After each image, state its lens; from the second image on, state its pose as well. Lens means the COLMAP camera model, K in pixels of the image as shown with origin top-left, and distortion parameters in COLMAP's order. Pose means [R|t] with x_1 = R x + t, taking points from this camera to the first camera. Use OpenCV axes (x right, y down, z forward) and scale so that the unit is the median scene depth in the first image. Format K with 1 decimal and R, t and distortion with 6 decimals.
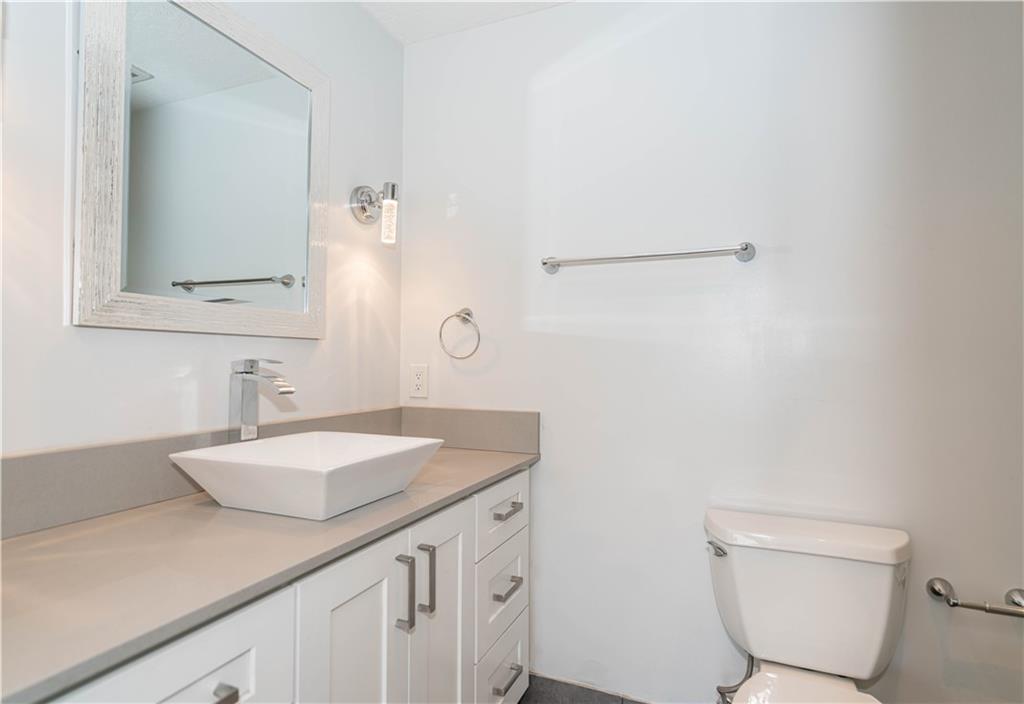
lens RADIAL K [[543.9, 0, 515.2], [0, 543.9, 353.9], [0, 0, 1]] dist [0.002558, 0.000789]
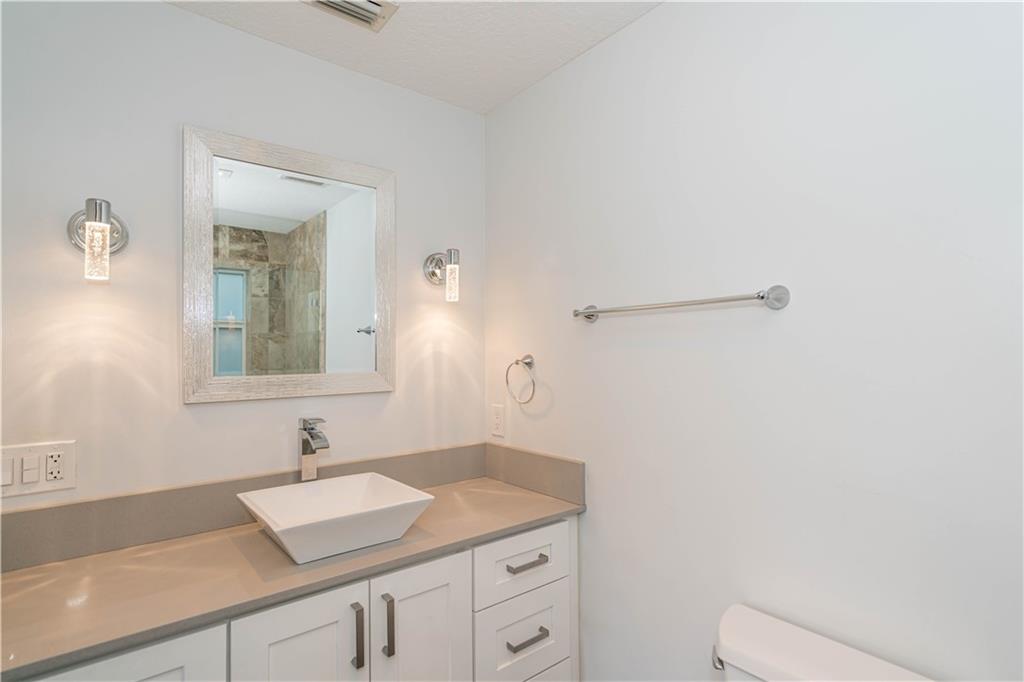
lens RADIAL K [[520.4, 0, 519.2], [0, 520.4, 347.5], [0, 0, 1]] dist [-0.003668, 0.001409]
pose [[0.874642, -0.017735, -0.484445, 0.410796], [0.024112, 0.999685, 0.006935, -0.114470], [0.484169, -0.017746, 0.874794, 0.121077]]
